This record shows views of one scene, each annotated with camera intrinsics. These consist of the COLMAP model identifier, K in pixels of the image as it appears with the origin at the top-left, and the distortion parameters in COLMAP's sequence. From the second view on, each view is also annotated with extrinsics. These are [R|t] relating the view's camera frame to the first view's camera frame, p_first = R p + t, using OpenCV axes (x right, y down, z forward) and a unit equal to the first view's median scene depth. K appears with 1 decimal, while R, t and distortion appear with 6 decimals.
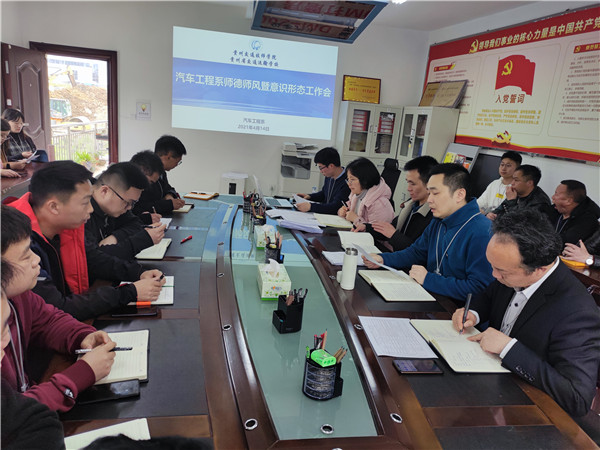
lens RADIAL K [[426.8, 0, 300.7], [0, 426.8, 225.6], [0, 0, 1]] dist [0.002205, 0.000440]
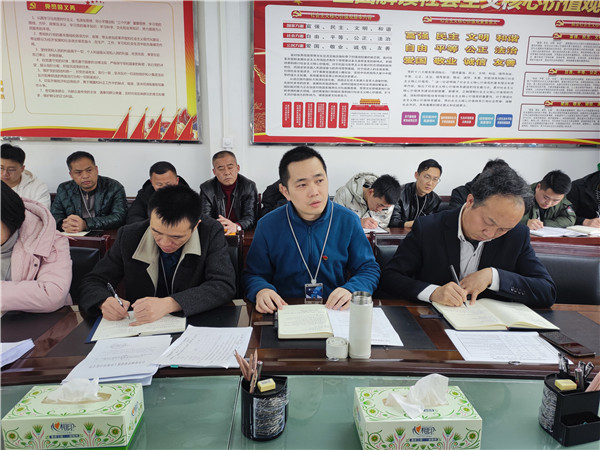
lens RADIAL K [[426.8, 0, 301.8], [0, 426.8, 225.4], [0, 0, 1]] dist [0.002205, 0.000440]
pose [[0.099338, -0.291538, 0.951387, -0.208776], [0.245148, 0.933816, 0.260556, -0.106322], [-0.964383, 0.207347, 0.164233, 0.457695]]
